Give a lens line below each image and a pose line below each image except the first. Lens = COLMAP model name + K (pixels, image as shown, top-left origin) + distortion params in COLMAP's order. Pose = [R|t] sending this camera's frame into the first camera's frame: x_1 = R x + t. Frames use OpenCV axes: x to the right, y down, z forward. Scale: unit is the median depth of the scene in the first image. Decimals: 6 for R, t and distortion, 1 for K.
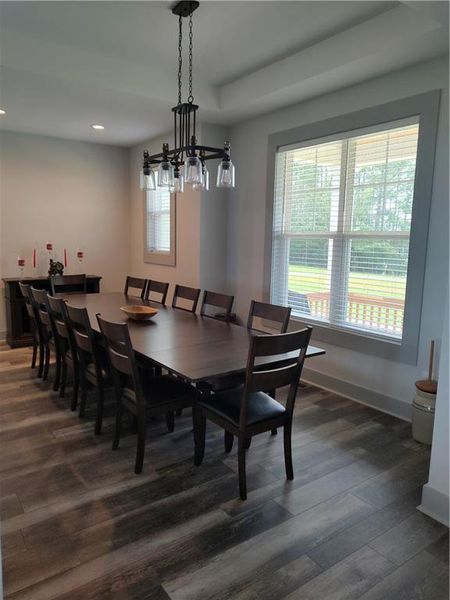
lens RADIAL K [[428.6, 0, 225.0], [0, 428.6, 300.0], [0, 0, 1]] dist [0.006481, -0.010401]
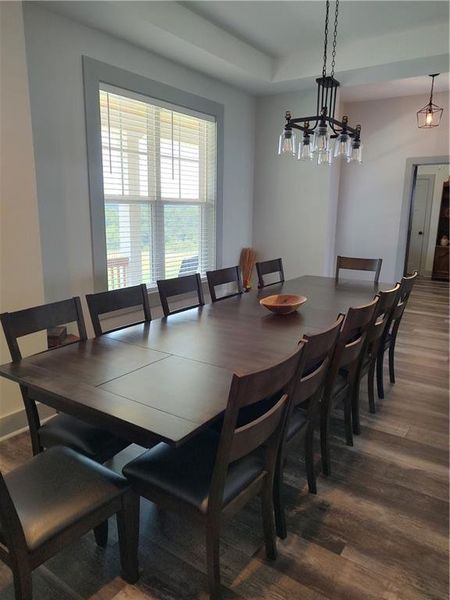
lens RADIAL K [[428.6, 0, 225.0], [0, 428.6, 300.0], [0, 0, 1]] dist [0.006481, -0.010401]
pose [[-0.334026, -0.215222, 0.917663, -0.870169], [0.125934, 0.954663, 0.269739, -0.198418], [-0.934113, 0.205665, -0.291779, 1.313762]]
